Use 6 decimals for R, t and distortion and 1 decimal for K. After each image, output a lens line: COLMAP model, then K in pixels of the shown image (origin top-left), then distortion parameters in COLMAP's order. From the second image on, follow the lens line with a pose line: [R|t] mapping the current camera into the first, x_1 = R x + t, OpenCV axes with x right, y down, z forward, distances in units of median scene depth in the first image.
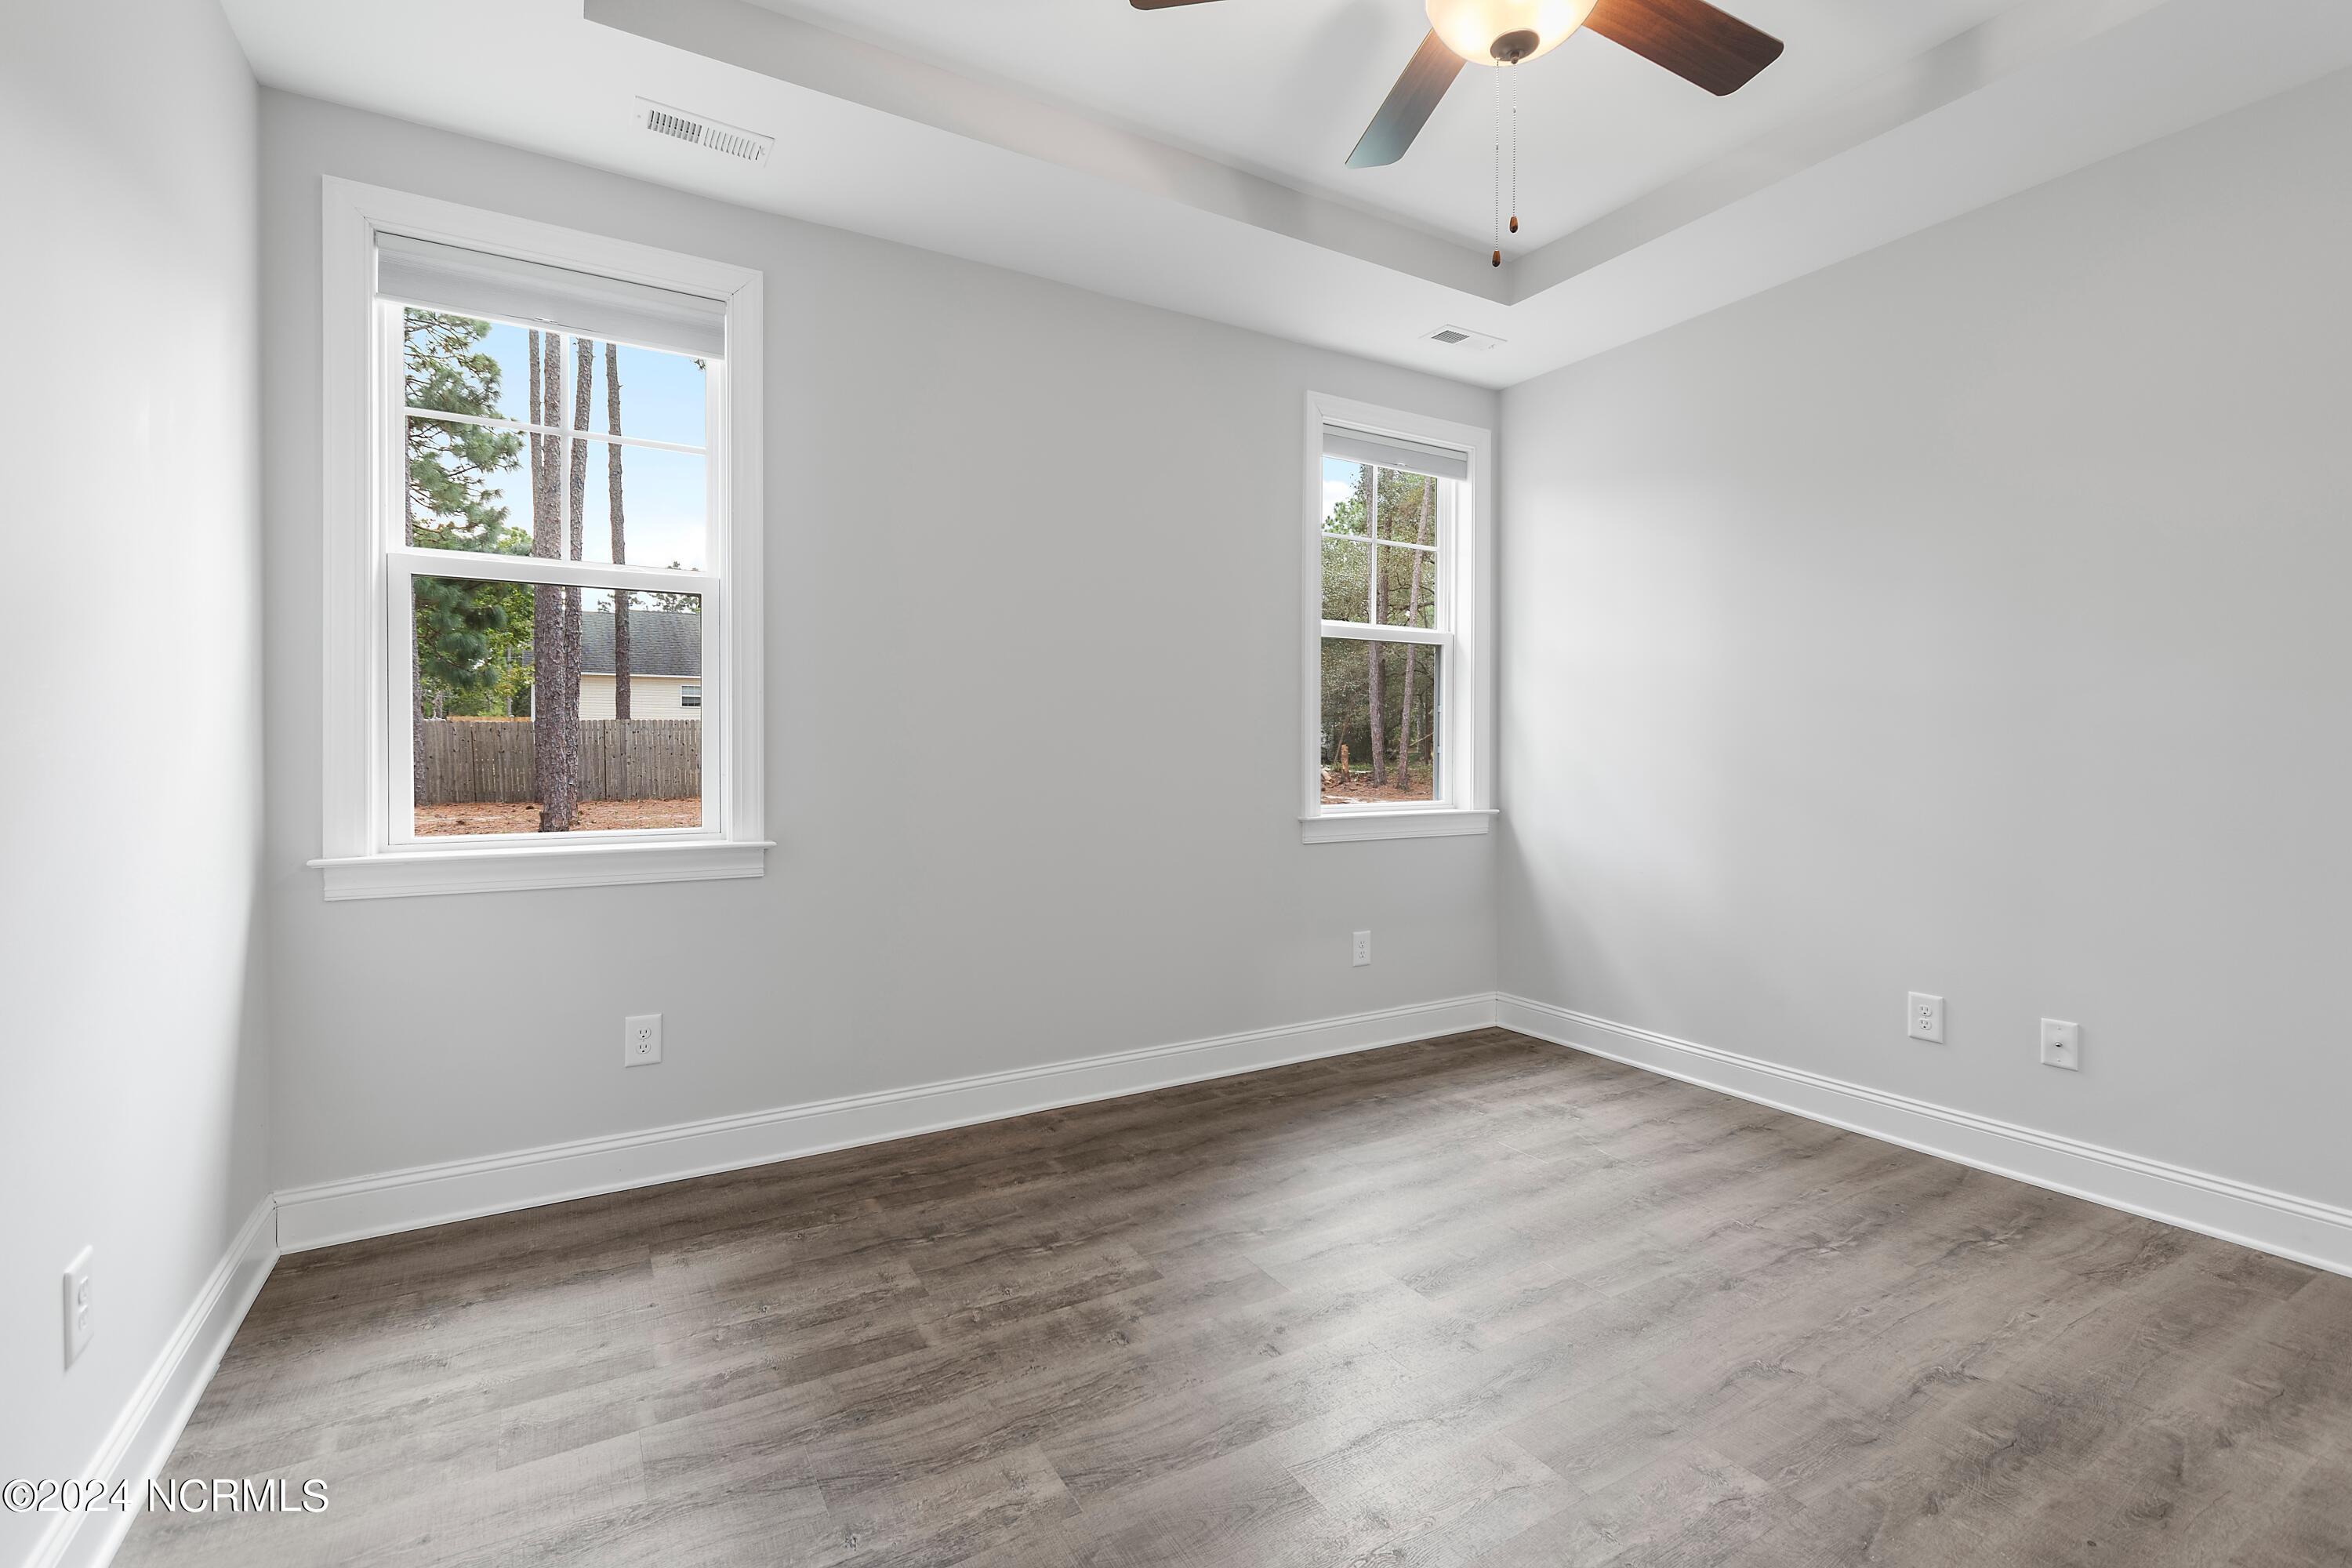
lens RADIAL K [[1047.7, 0, 1150.9], [0, 1047.7, 764.5], [0, 0, 1]] dist [0.005847, -0.003224]
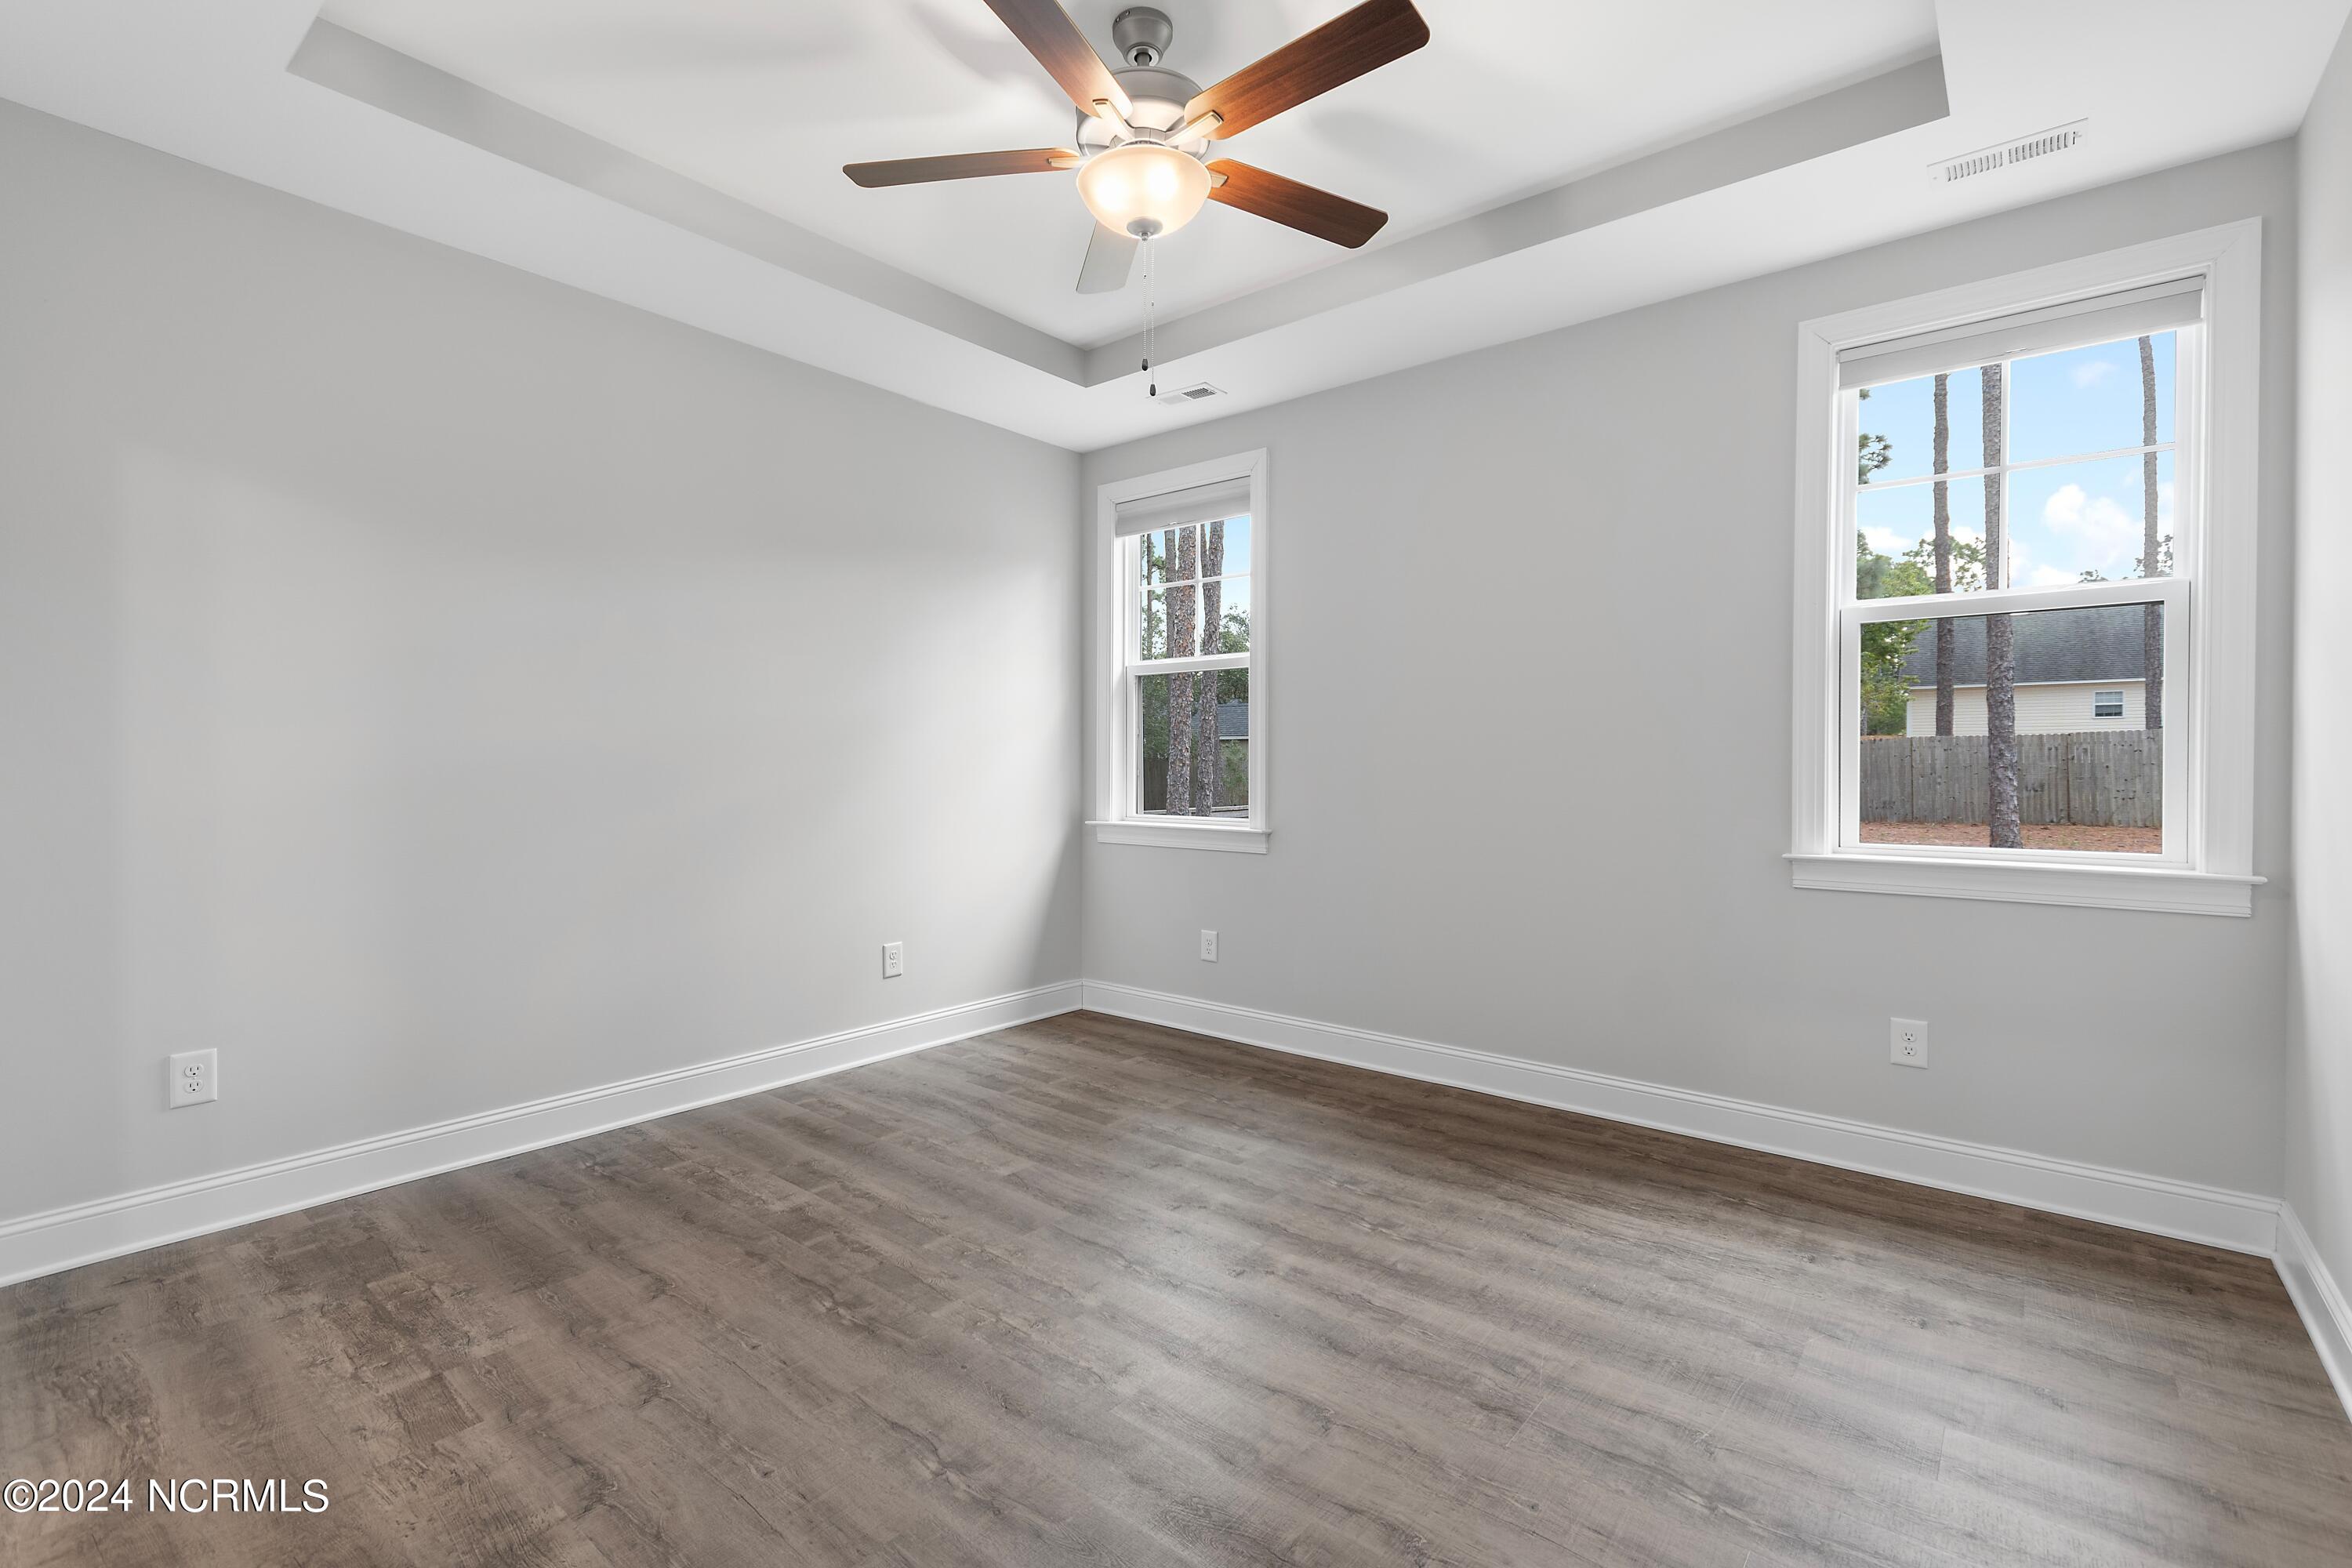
lens RADIAL K [[1047.7, 0, 1158.1], [0, 1047.7, 775.6], [0, 0, 1]] dist [0.005847, -0.003224]
pose [[0.338607, 0.014573, -0.940815, 0.981628], [-0.007788, 0.999889, 0.012685, -0.022187], [0.940896, 0.003032, 0.338683, 0.354920]]
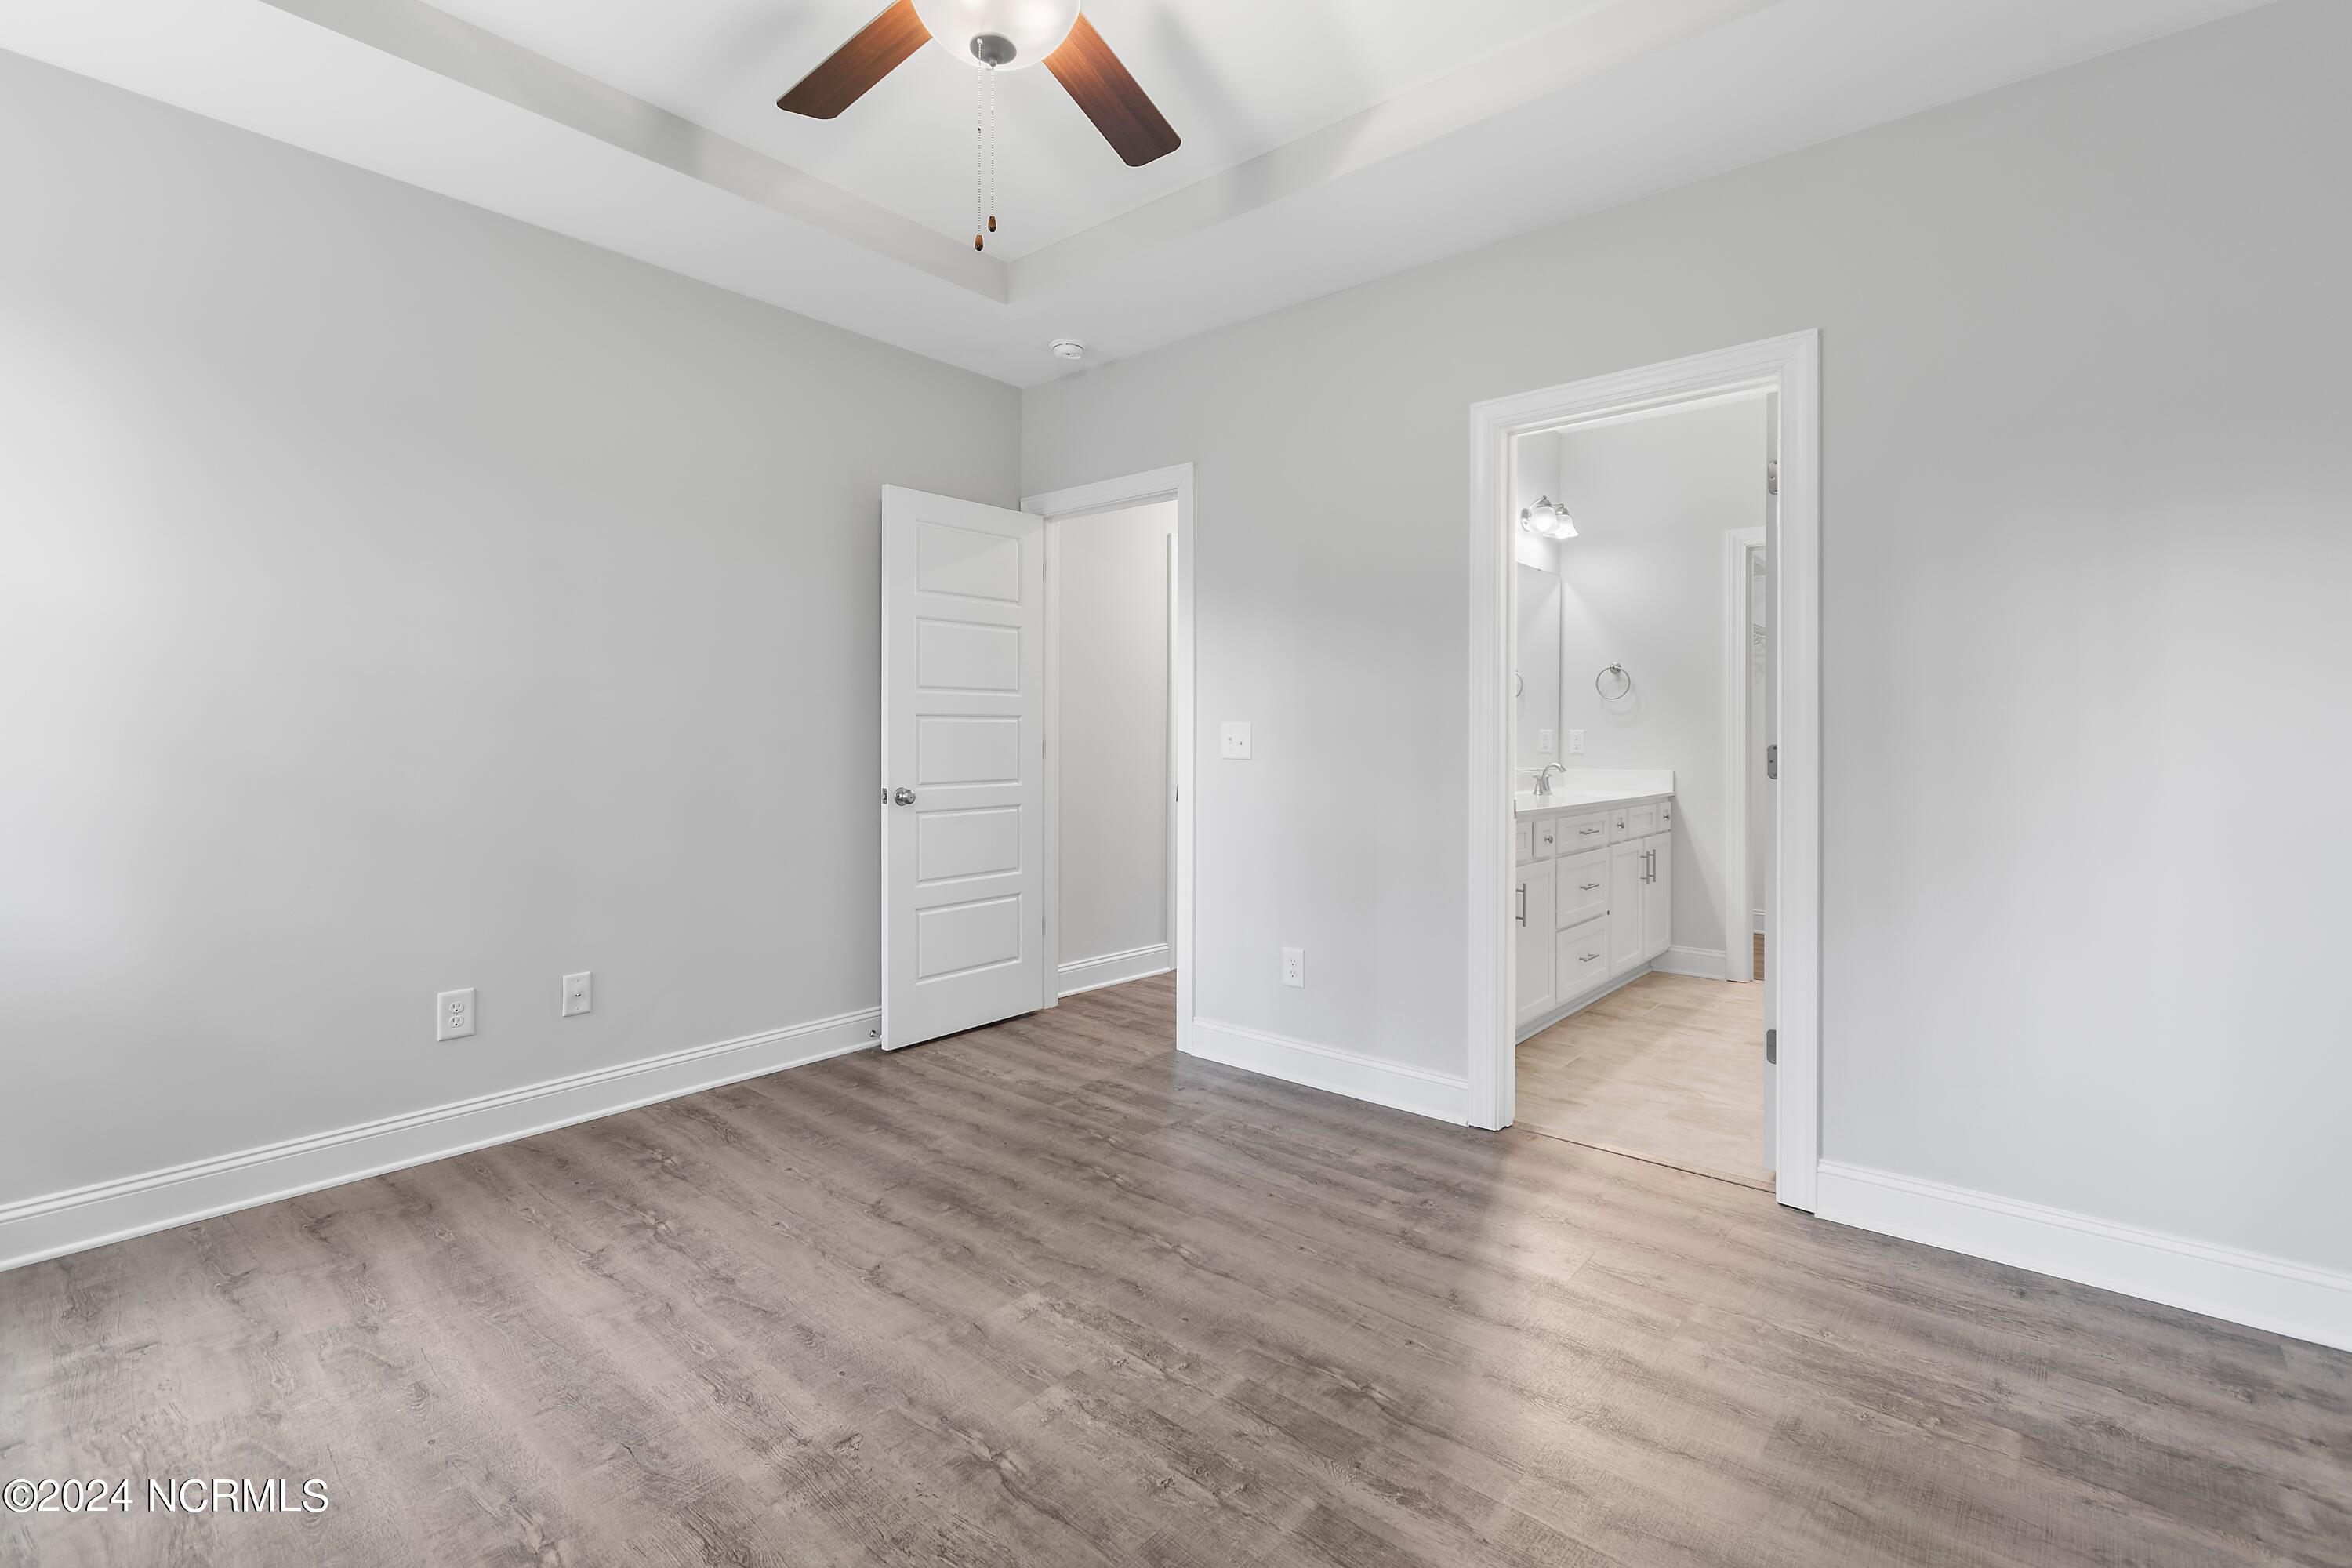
lens RADIAL K [[1047.7, 0, 1186.4], [0, 1047.7, 771.5], [0, 0, 1]] dist [0.005847, -0.003224]
pose [[-0.333481, -0.038395, 0.941975, -0.407012], [0.012510, 0.998902, 0.045144, -0.020408], [-0.942674, 0.026839, -0.332634, 0.707659]]
